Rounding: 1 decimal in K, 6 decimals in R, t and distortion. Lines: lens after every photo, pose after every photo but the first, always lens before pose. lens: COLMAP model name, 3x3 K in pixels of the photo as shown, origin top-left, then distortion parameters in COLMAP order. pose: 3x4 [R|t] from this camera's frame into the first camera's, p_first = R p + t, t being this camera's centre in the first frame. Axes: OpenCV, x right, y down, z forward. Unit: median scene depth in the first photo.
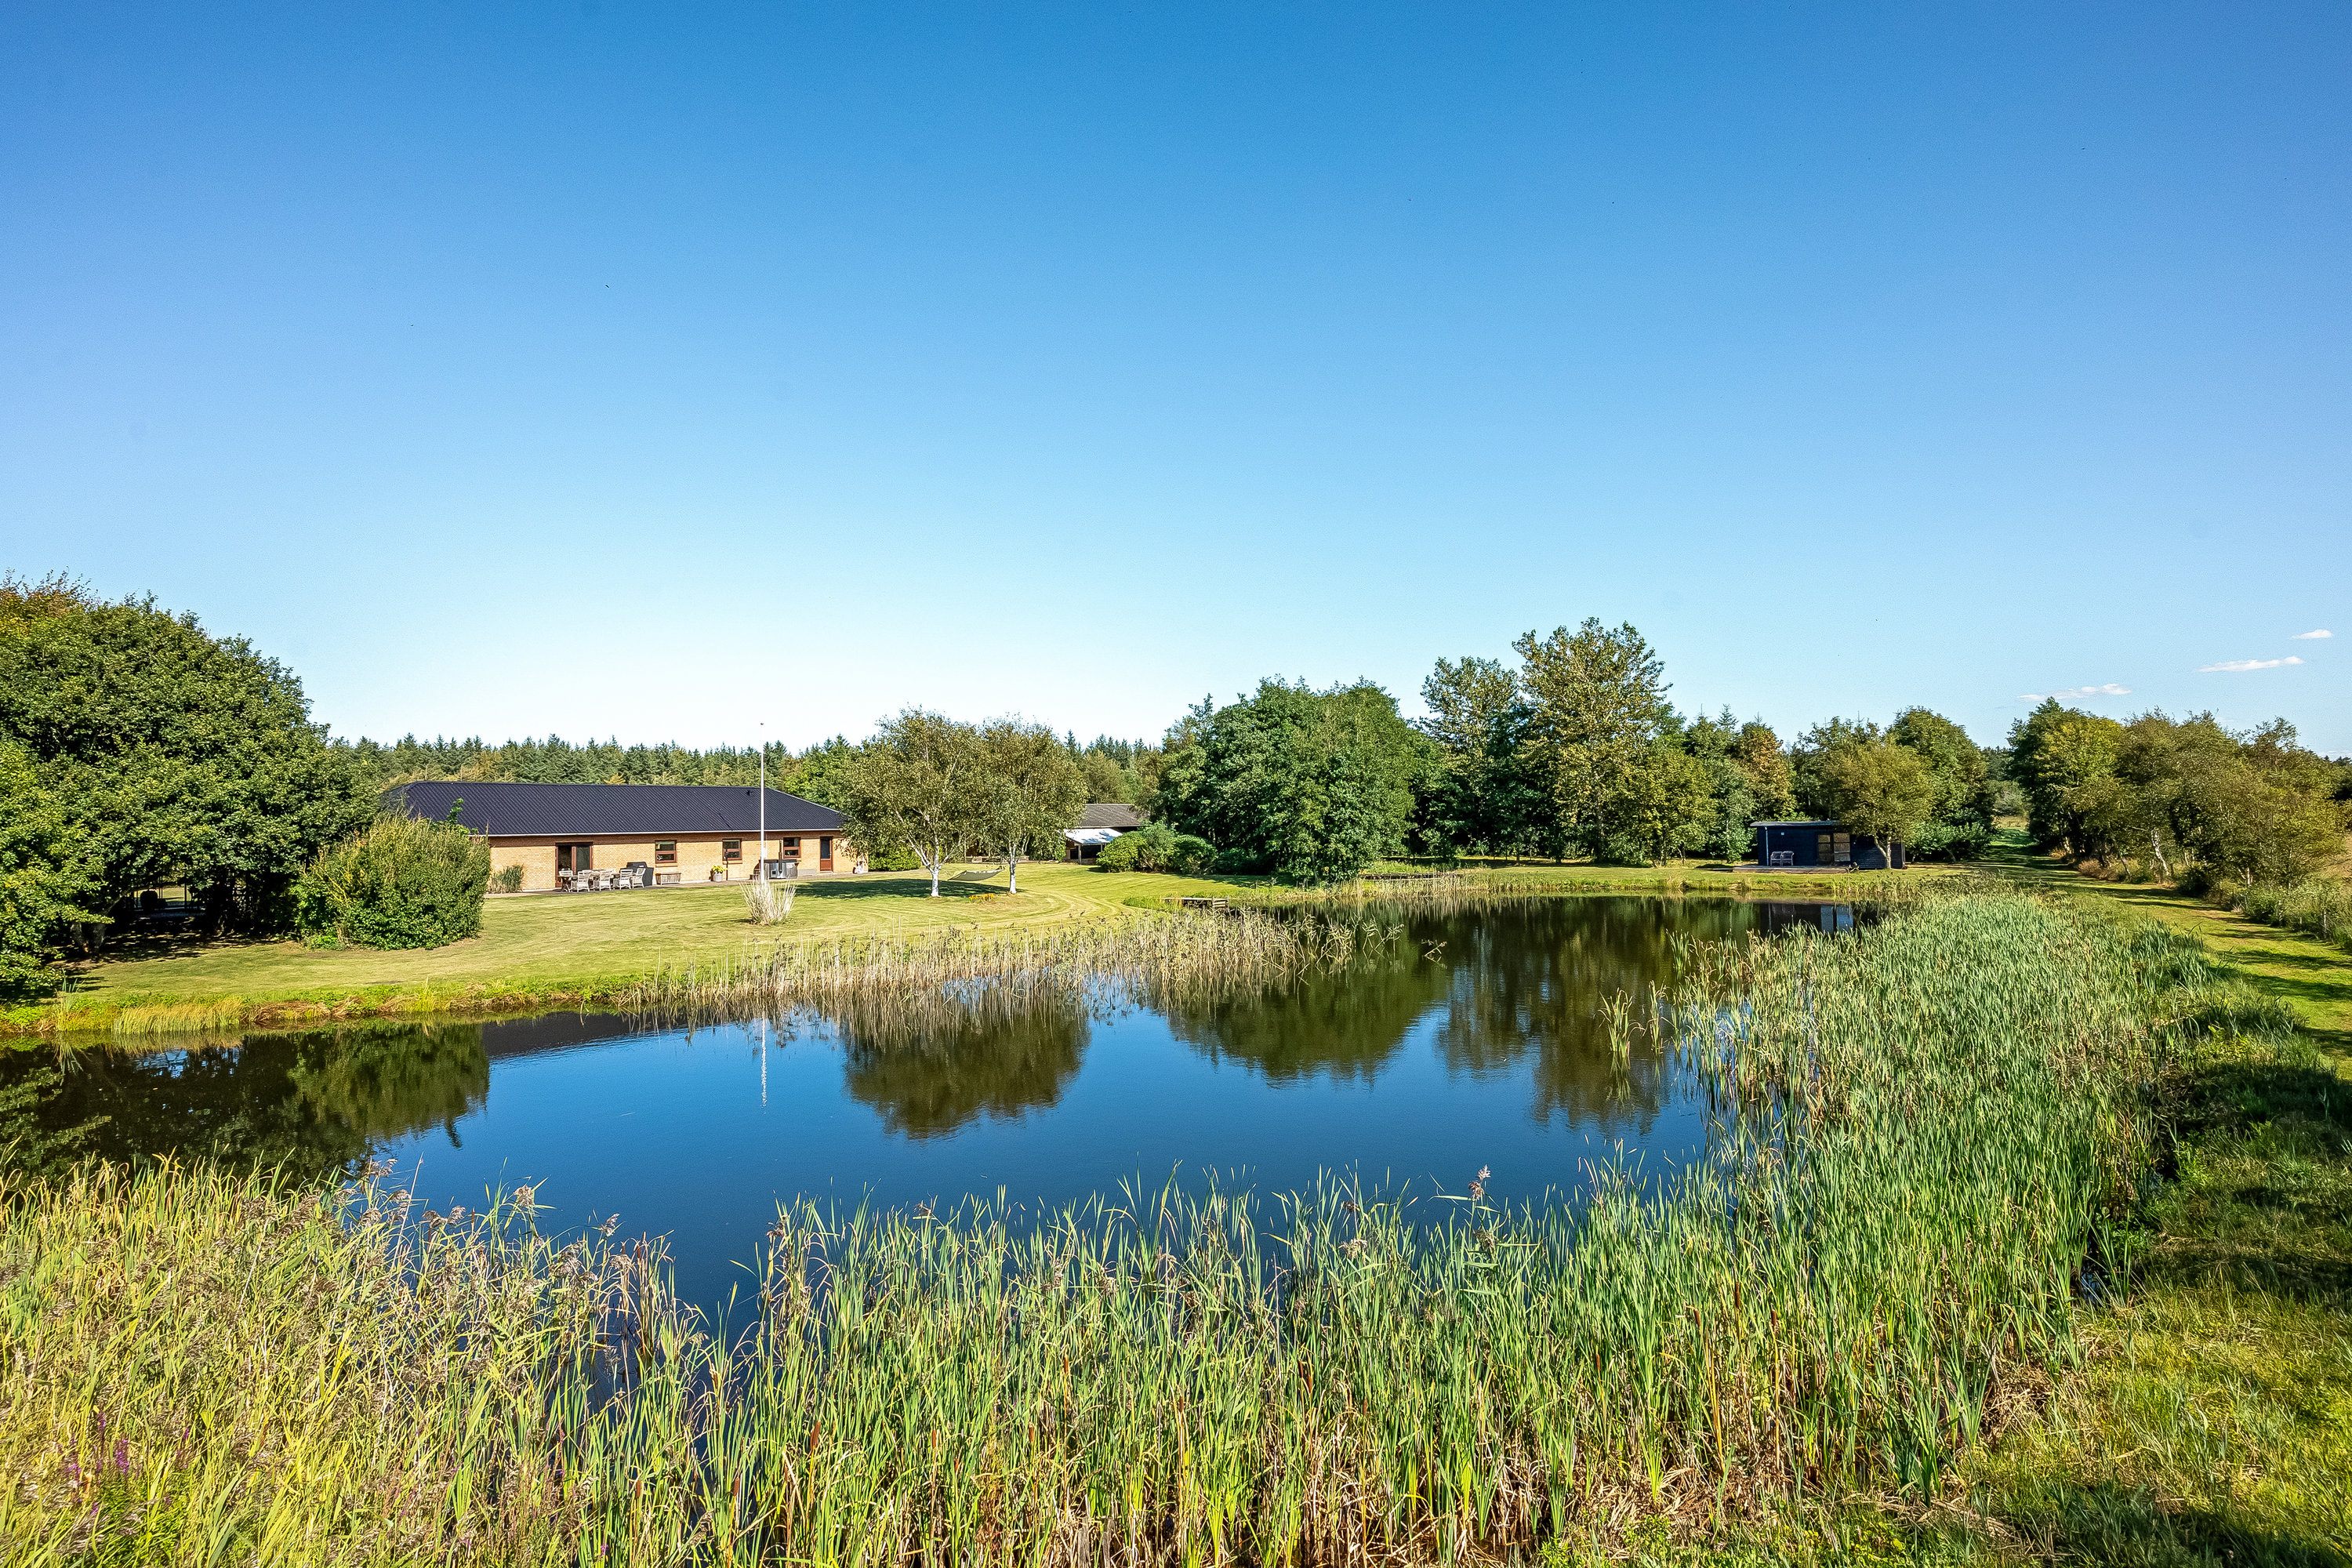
lens RADIAL K [[1152.9, 0, 1176.0], [0, 1152.9, 784.0], [0, 0, 1]] dist [-0.000262, -0.000131]
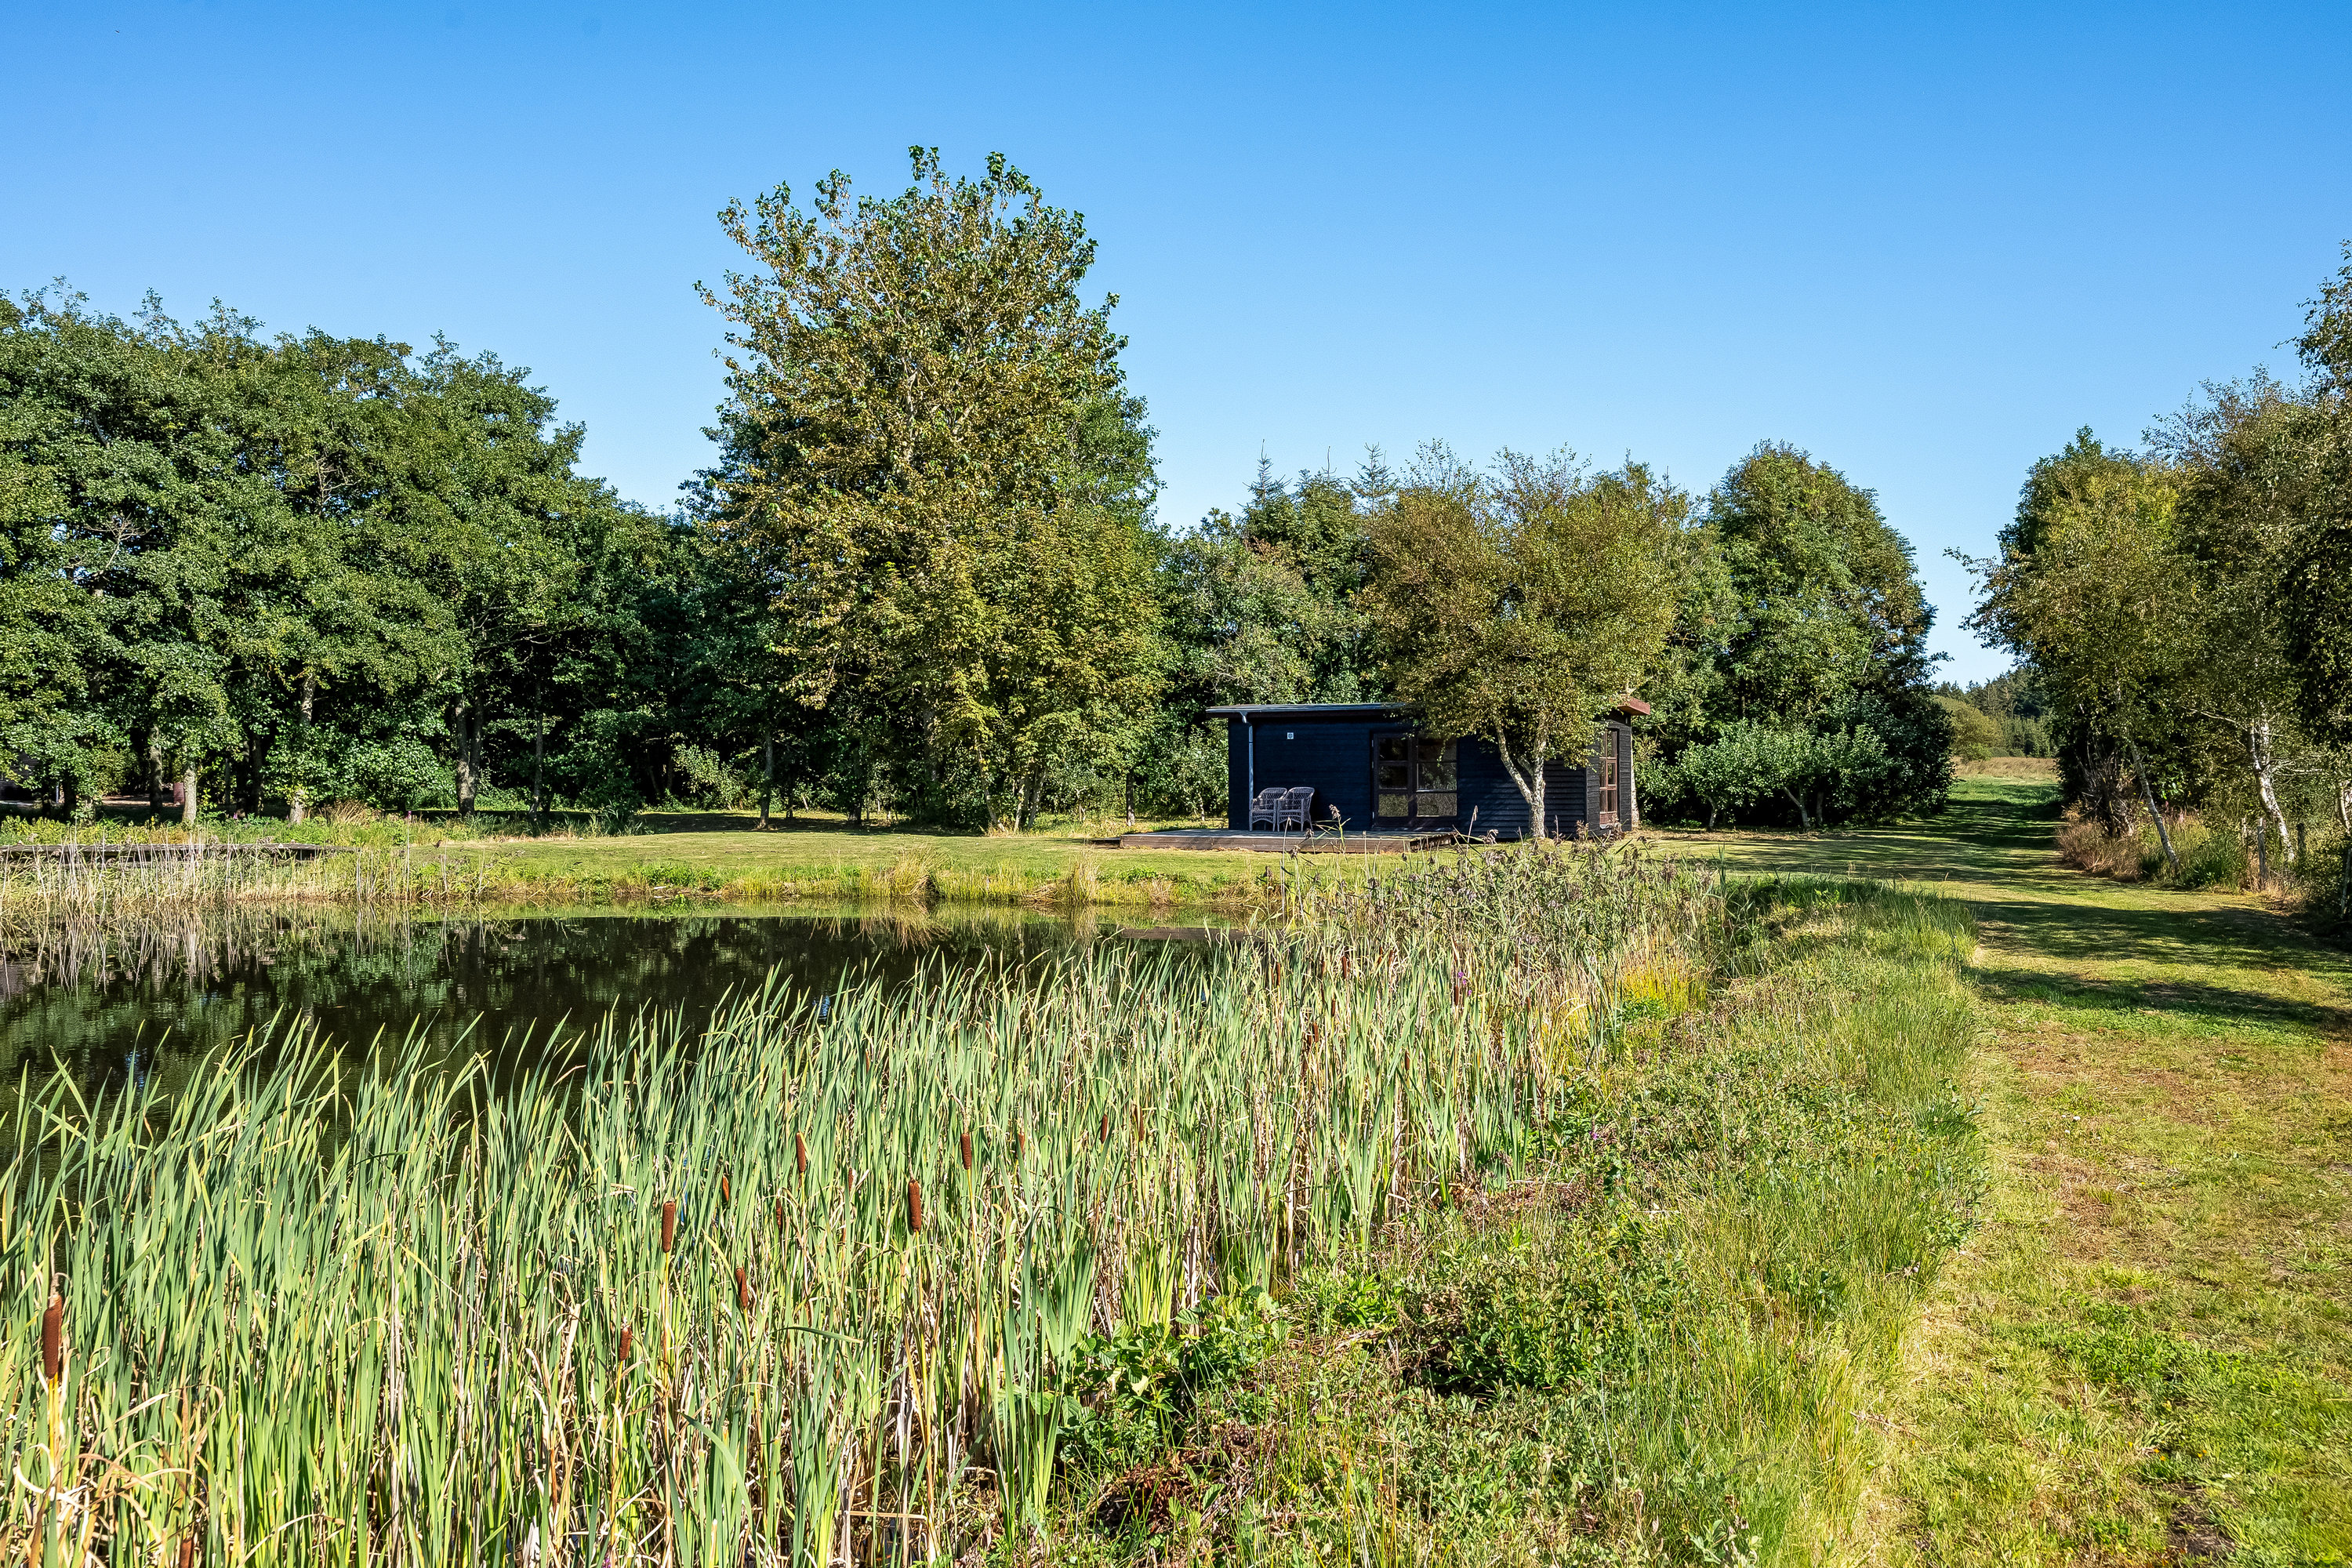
lens RADIAL K [[1893.1, 0, 1176.0], [0, 1893.1, 784.0], [0, 0, 1]] dist [0.001901, 0.001852]
pose [[0.988183, 0.011876, 0.152815, 0.405277], [-0.017321, 0.999260, 0.034349, 0.038273], [-0.152294, -0.036590, 0.987658, 0.452704]]
